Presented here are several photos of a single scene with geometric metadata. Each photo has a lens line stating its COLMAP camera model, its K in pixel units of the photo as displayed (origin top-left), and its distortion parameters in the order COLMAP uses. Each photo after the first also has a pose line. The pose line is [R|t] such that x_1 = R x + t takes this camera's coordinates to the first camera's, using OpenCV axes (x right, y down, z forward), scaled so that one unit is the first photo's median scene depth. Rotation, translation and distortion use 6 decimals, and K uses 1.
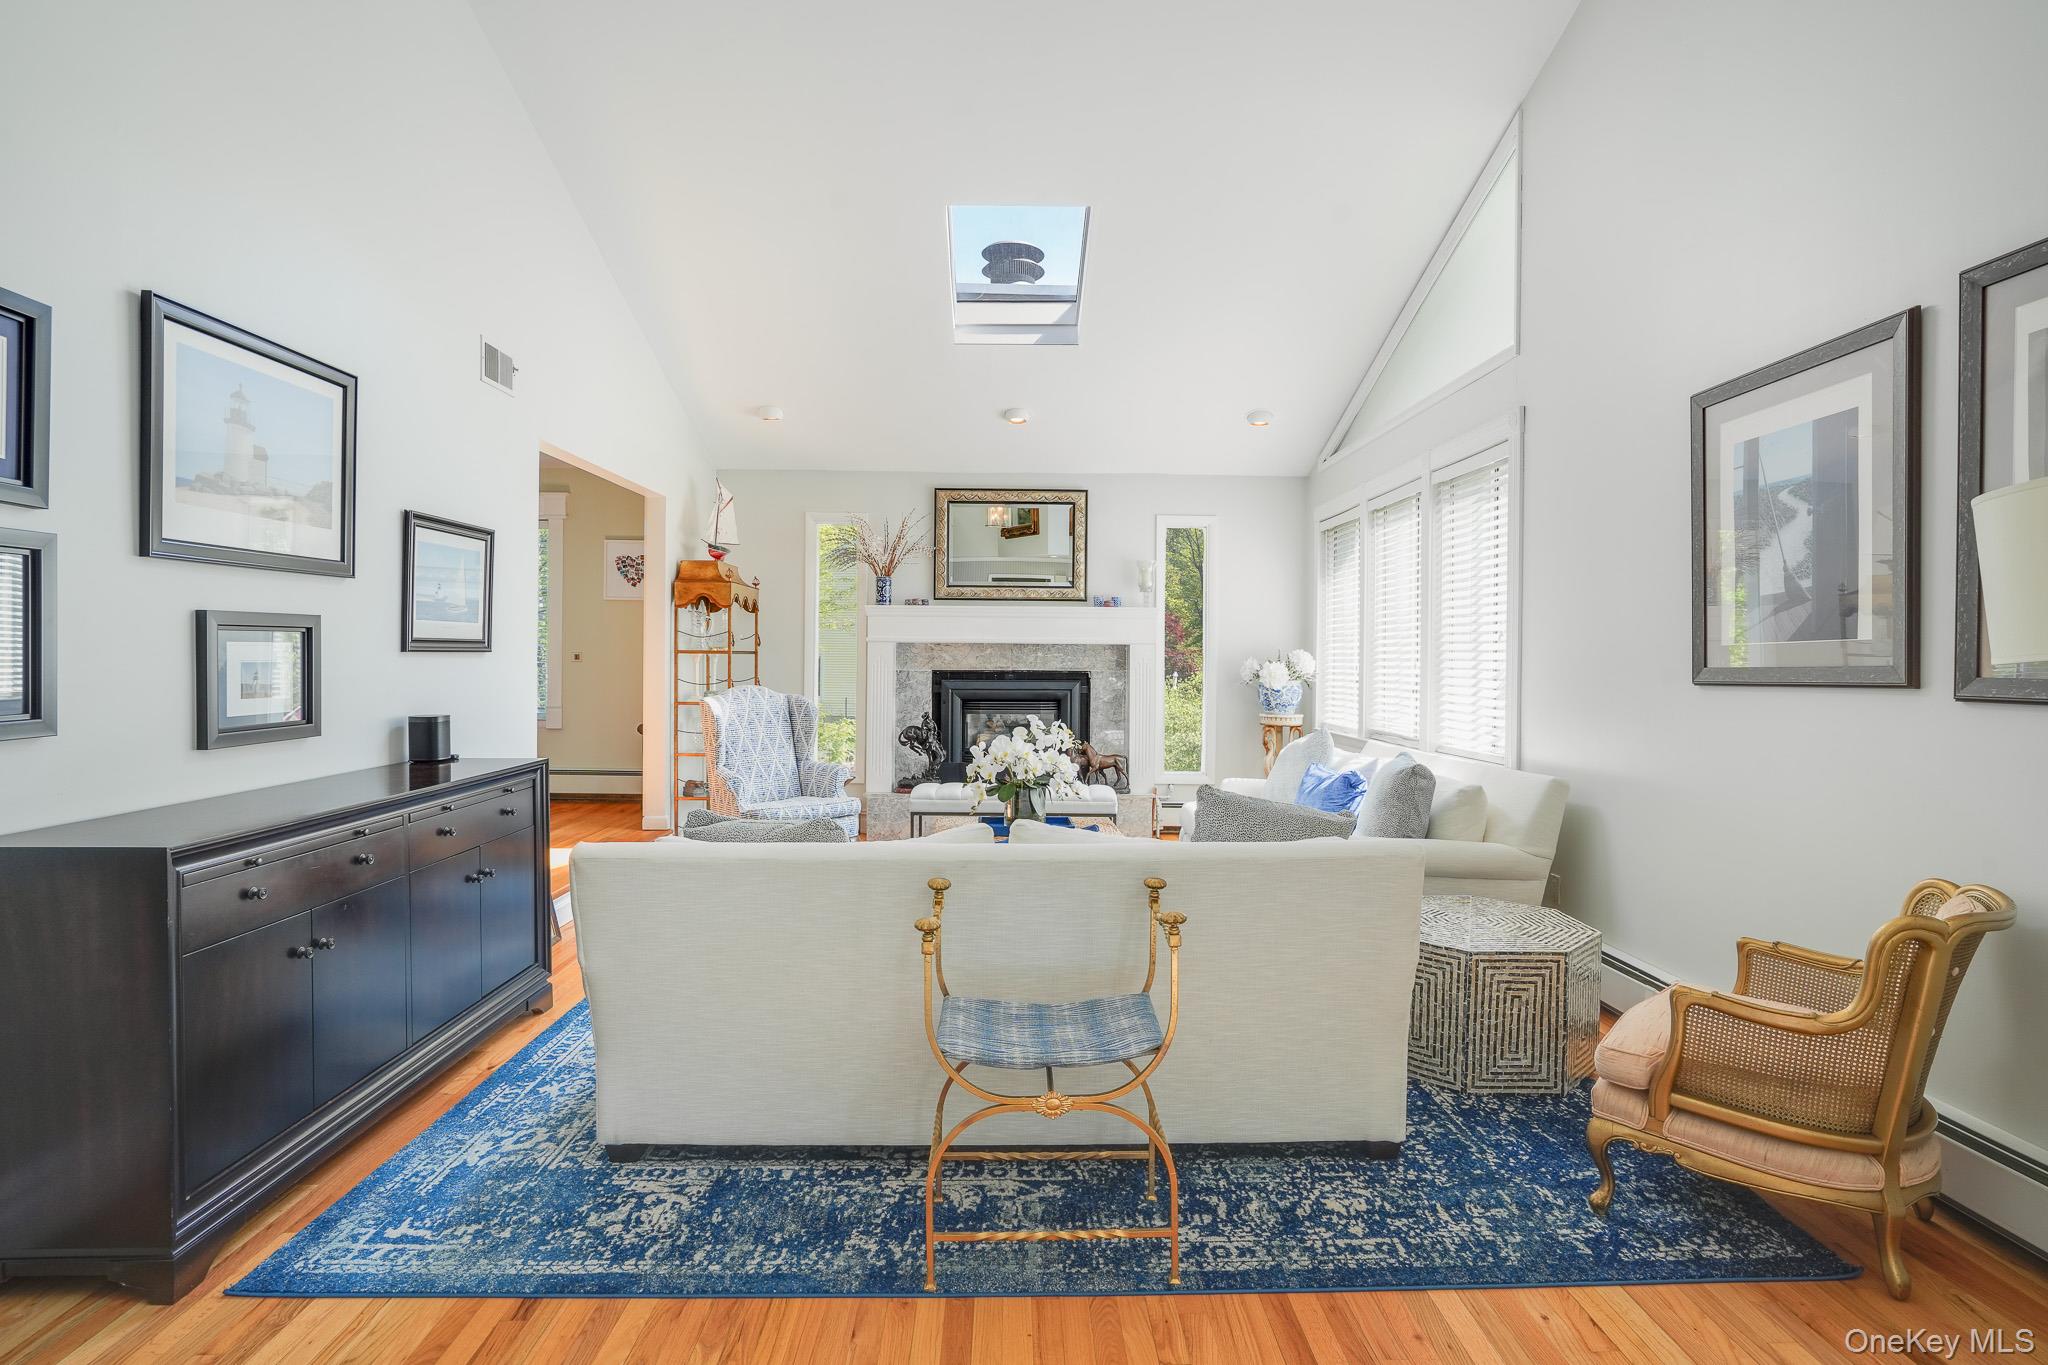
lens RADIAL K [[1064.6, 0, 1027.6], [0, 1064.6, 657.1], [0, 0, 1]] dist [-0.021936, 0.000884]
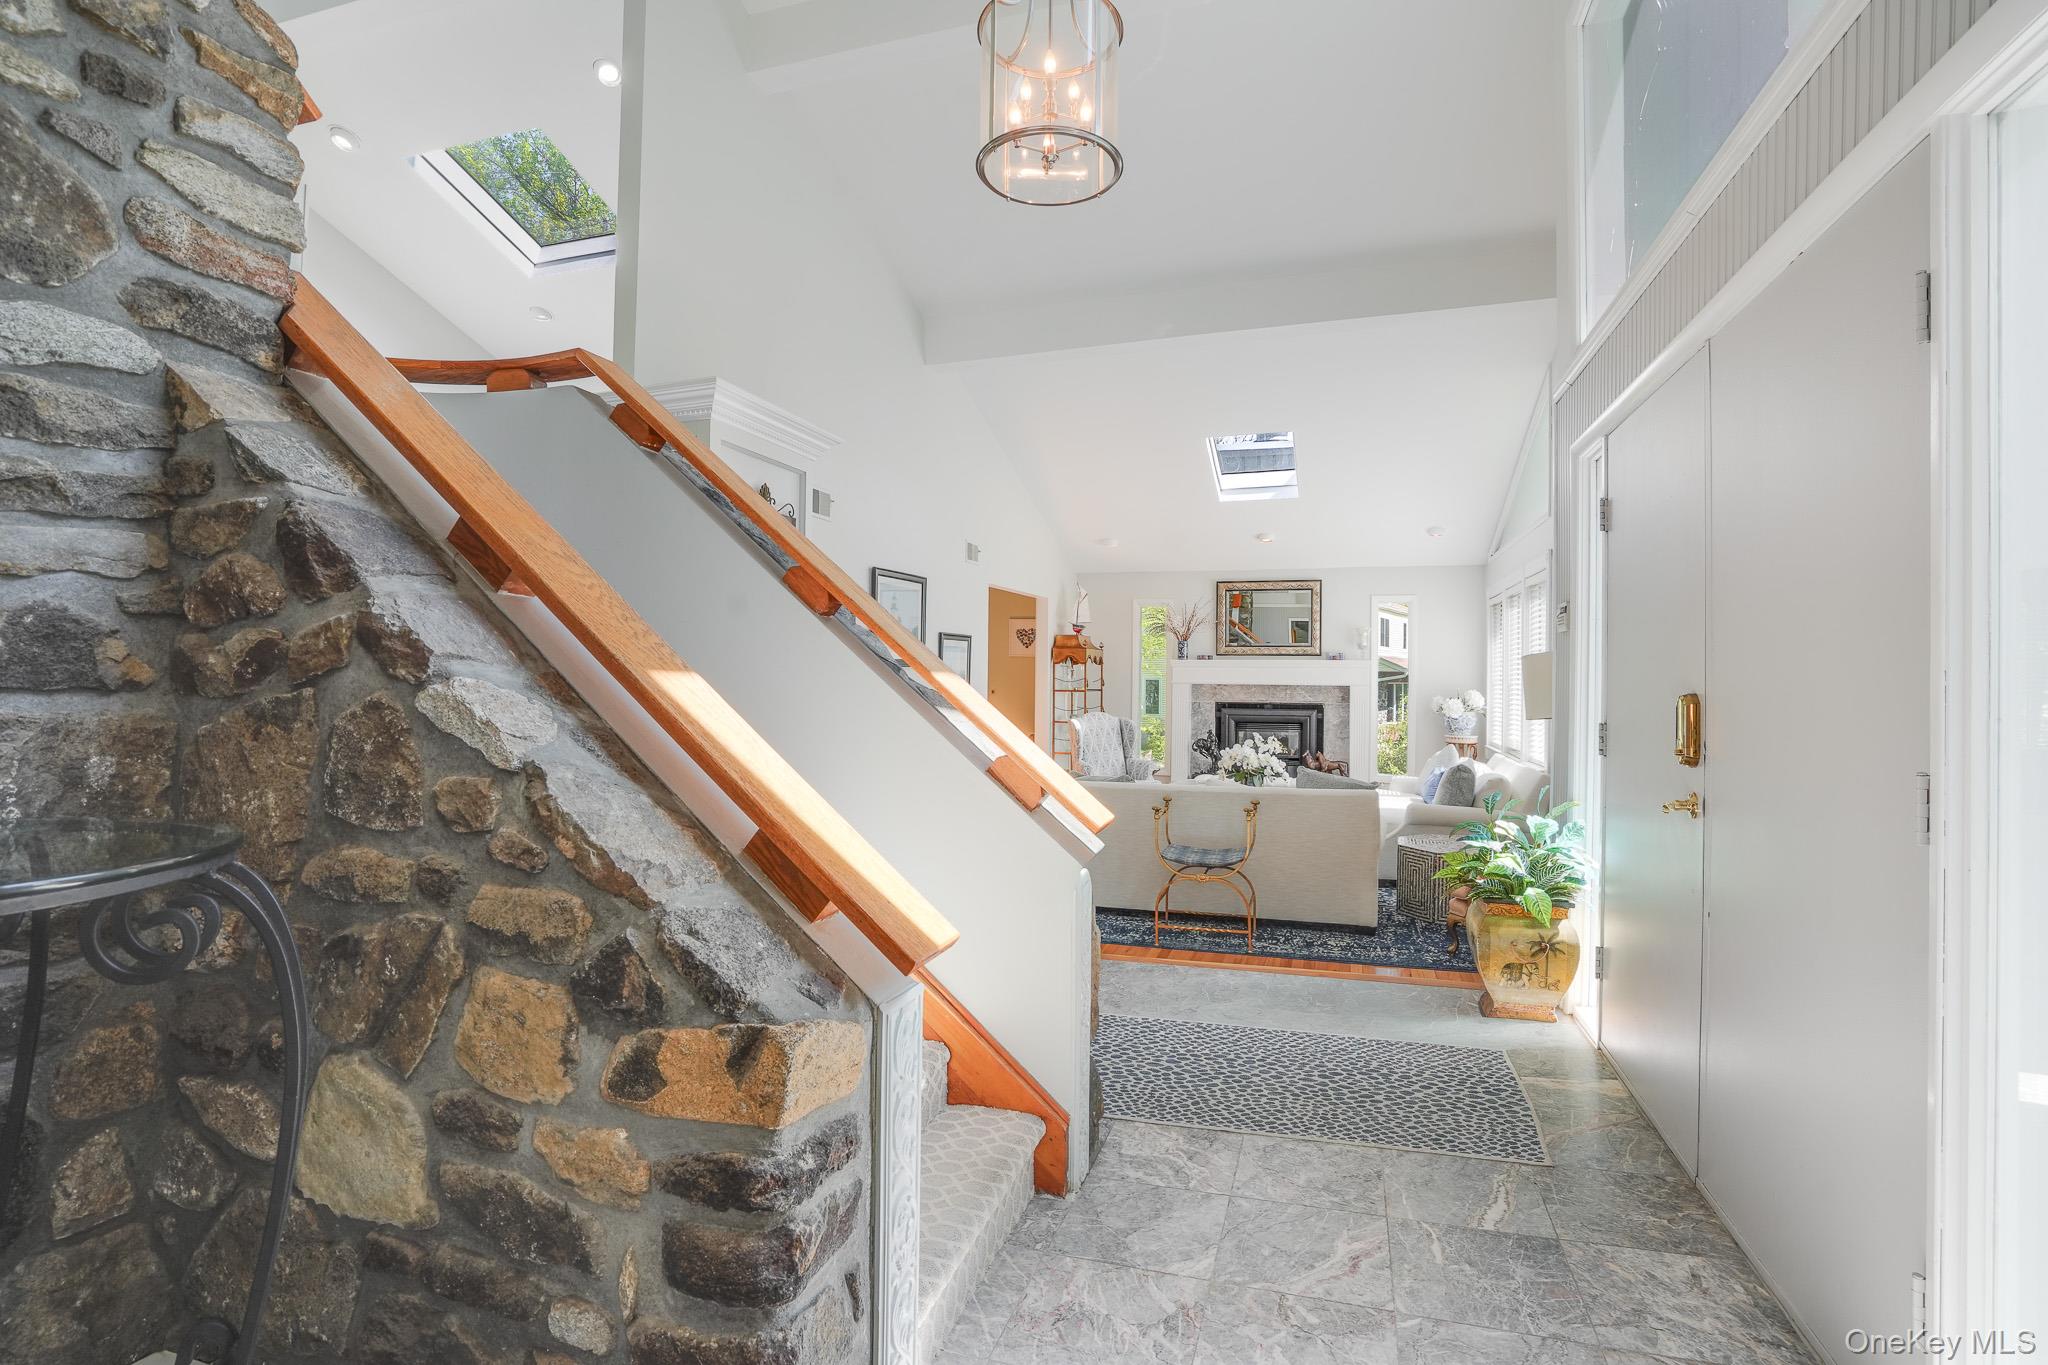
lens RADIAL K [[975.6, 0, 1003.7], [0, 975.6, 663.5], [0, 0, 1]] dist [-0.044975, 0.016050]
pose [[0.936638, -0.004388, -0.350271, 0.129353], [-0.000666, 0.999897, -0.014306, -0.025446], [0.350298, 0.013633, 0.936539, -0.456406]]
